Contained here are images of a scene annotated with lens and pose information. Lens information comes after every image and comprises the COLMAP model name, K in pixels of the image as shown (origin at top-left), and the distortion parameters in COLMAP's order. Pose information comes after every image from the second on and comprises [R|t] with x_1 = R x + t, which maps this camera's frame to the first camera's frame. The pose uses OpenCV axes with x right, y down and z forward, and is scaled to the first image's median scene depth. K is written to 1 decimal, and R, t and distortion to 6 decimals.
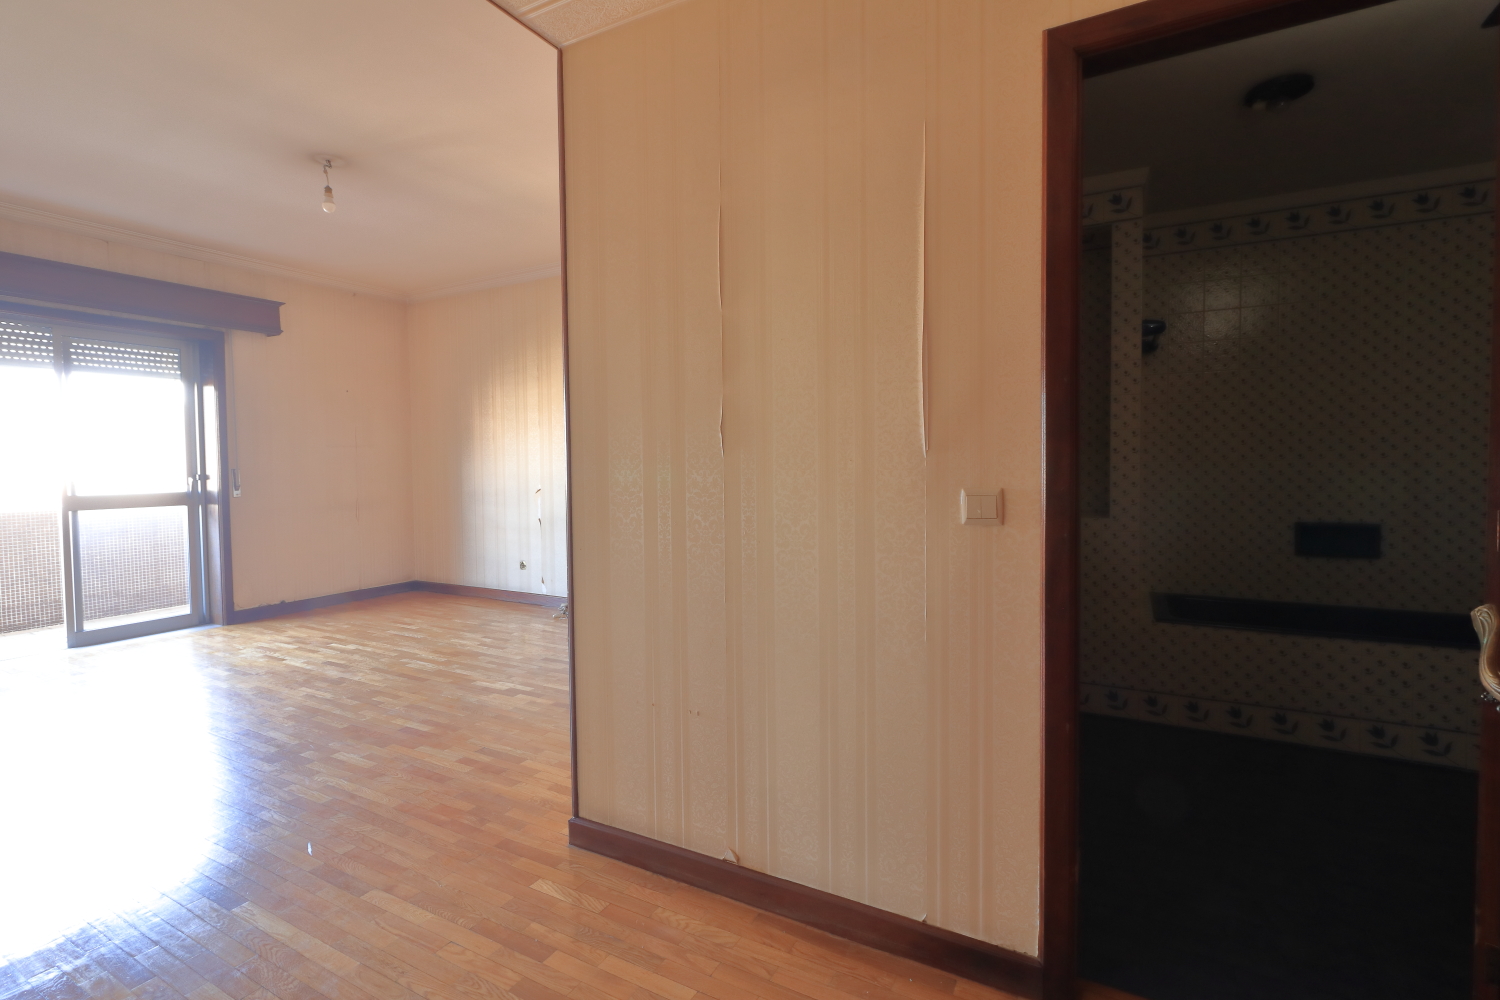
lens RADIAL K [[683.1, 0, 753.1], [0, 683.1, 482.1], [0, 0, 1]] dist [-0.008352, -0.000372]
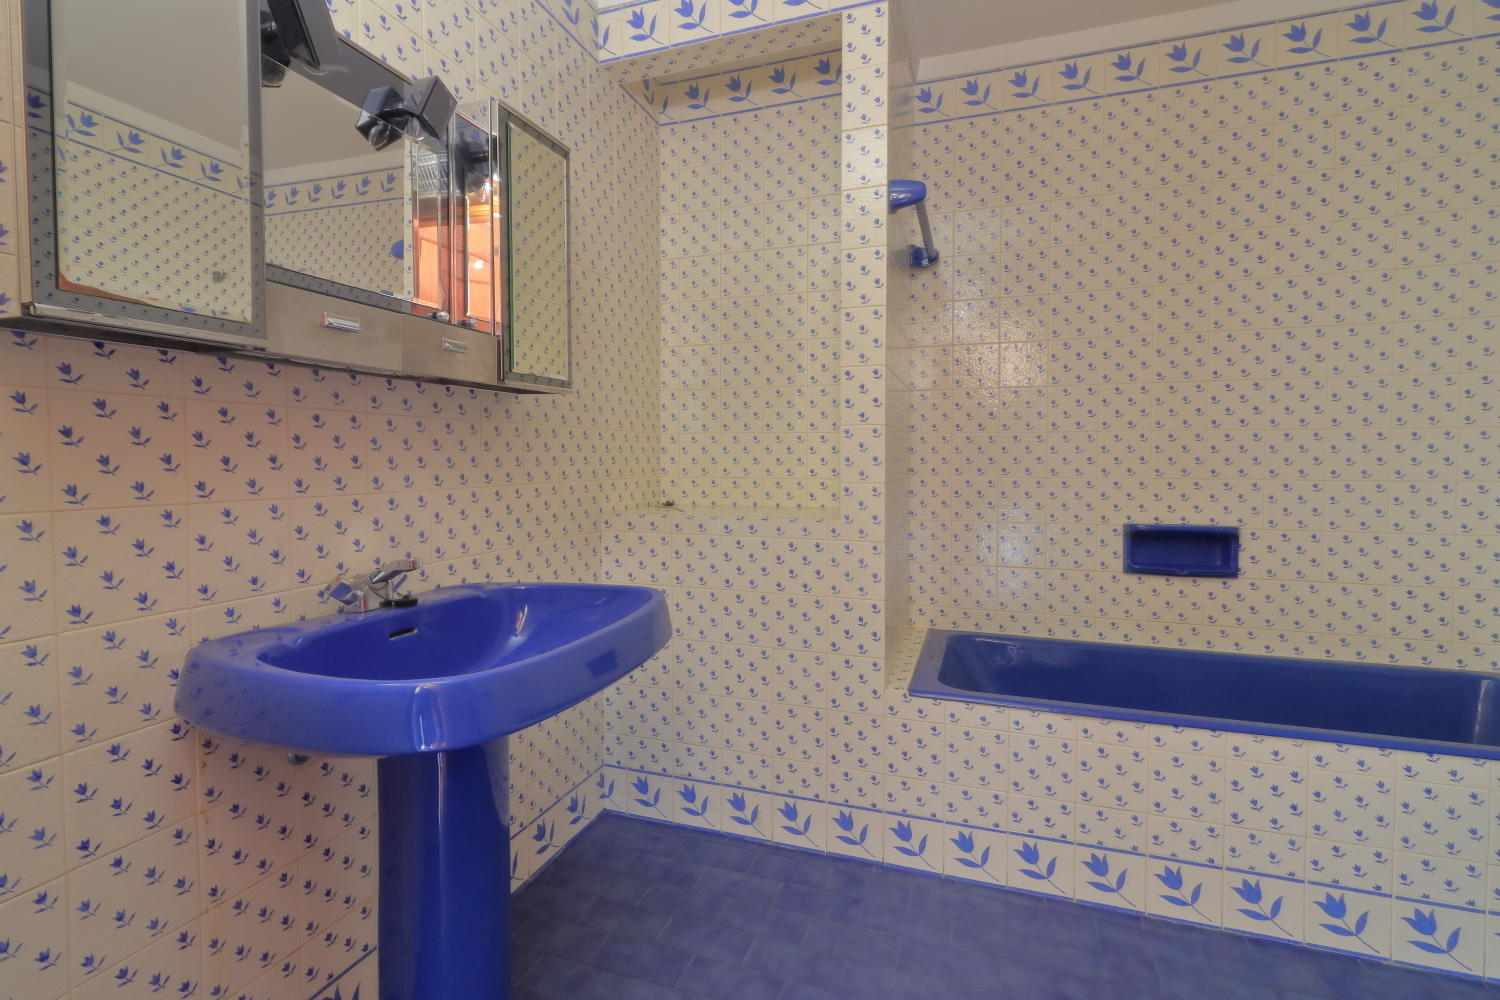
lens RADIAL K [[683.1, 0, 753.1], [0, 683.1, 482.1], [0, 0, 1]] dist [-0.008352, -0.000372]
pose [[0.985249, 0.005223, 0.171047, 0.421616], [-0.005269, 0.999986, -0.000186, 0.025309], [-0.171045, -0.000718, 0.985263, 0.524424]]
